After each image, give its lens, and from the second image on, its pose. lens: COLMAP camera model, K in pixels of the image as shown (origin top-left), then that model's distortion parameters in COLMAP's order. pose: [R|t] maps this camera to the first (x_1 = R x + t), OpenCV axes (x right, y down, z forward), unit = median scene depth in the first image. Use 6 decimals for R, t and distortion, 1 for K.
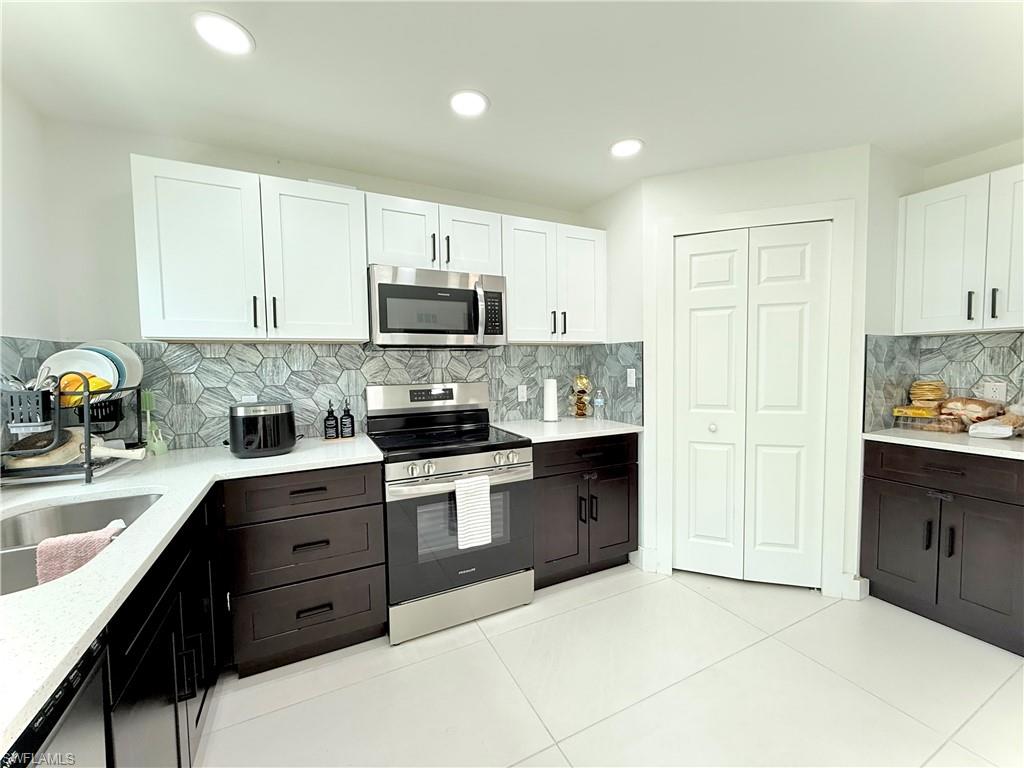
lens RADIAL K [[409.3, 0, 509.7], [0, 409.3, 384.7], [0, 0, 1]] dist [0.000072, -0.000035]
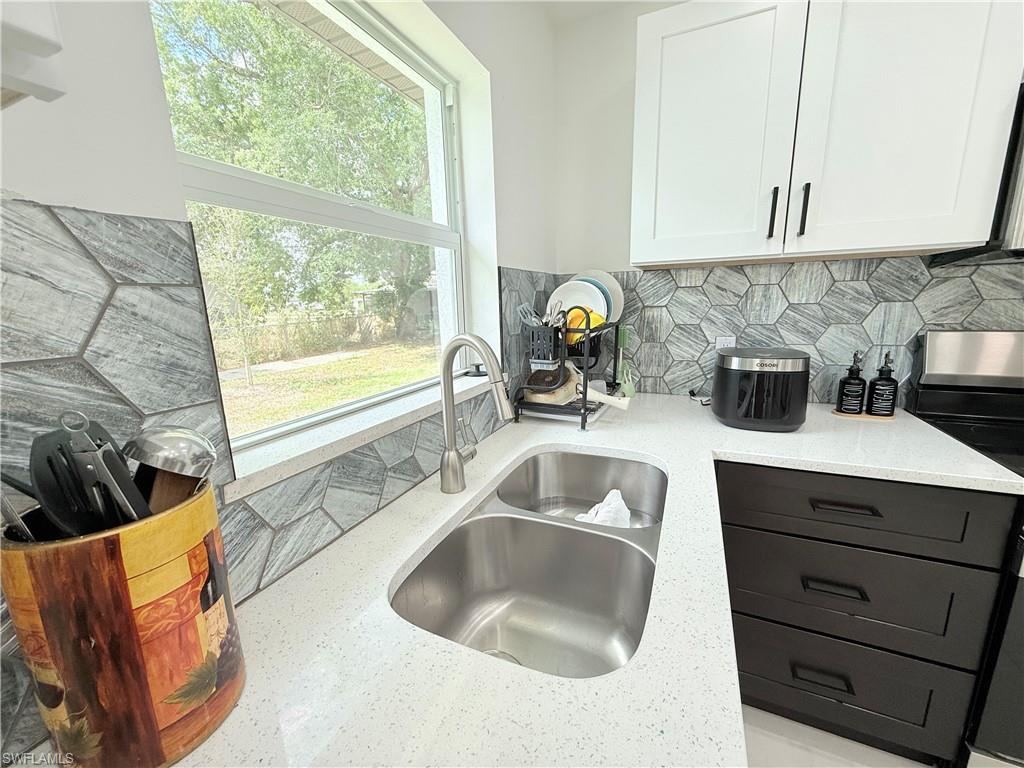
lens RADIAL K [[409.3, 0, 509.7], [0, 409.3, 384.7], [0, 0, 1]] dist [0.000072, -0.000035]
pose [[0.635913, 0.154173, -0.756204, -0.275474], [-0.023021, 0.983197, 0.181093, -0.012806], [0.771417, -0.097751, 0.628777, 0.184401]]
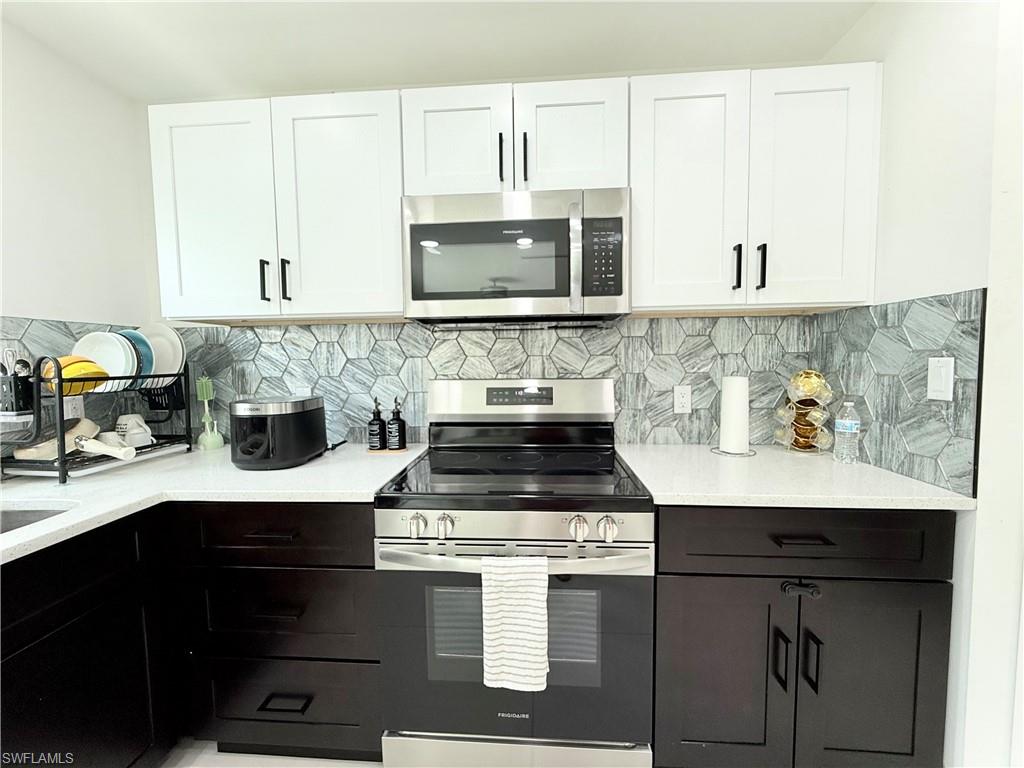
lens RADIAL K [[409.3, 0, 509.7], [0, 409.3, 384.7], [0, 0, 1]] dist [0.000072, -0.000035]
pose [[0.864217, 0.034726, -0.501919, 0.134843], [-0.026479, 0.999372, 0.023551, -0.009100], [0.502422, -0.007063, 0.864594, 0.443362]]
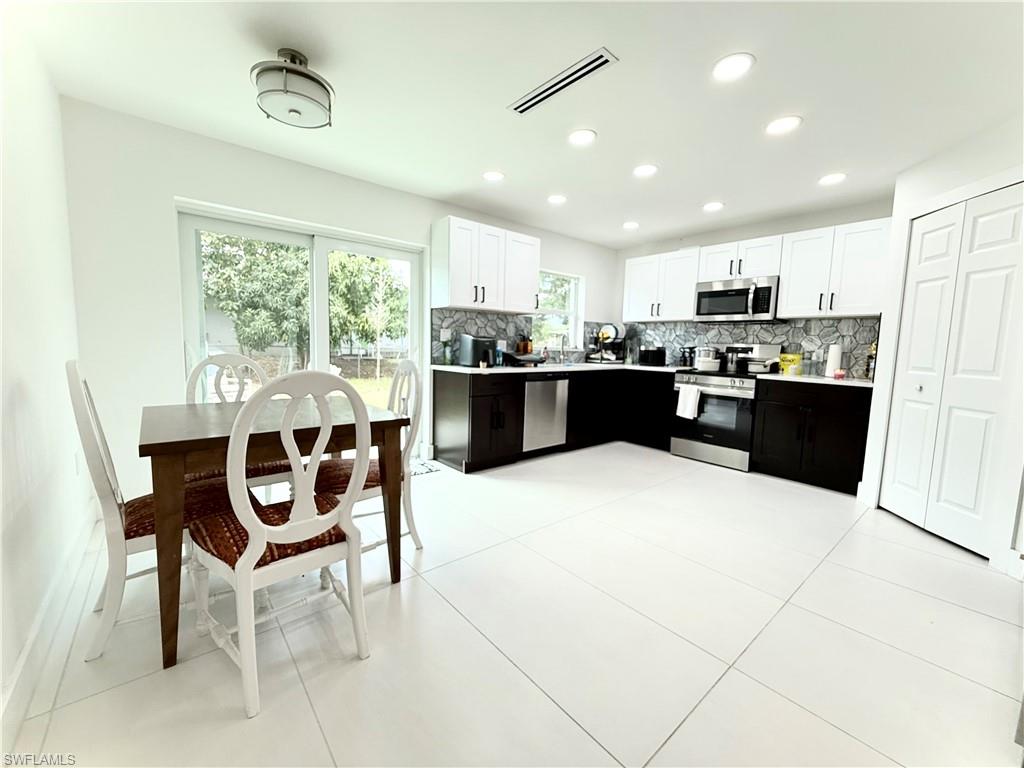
lens RADIAL K [[409.3, 0, 509.7], [0, 409.3, 384.7], [0, 0, 1]] dist [0.000072, -0.000035]
pose [[0.234010, 0.118985, -0.964926, 1.328153], [-0.083261, 0.991289, 0.102044, 0.077306], [0.968662, 0.056461, 0.241879, -0.357249]]
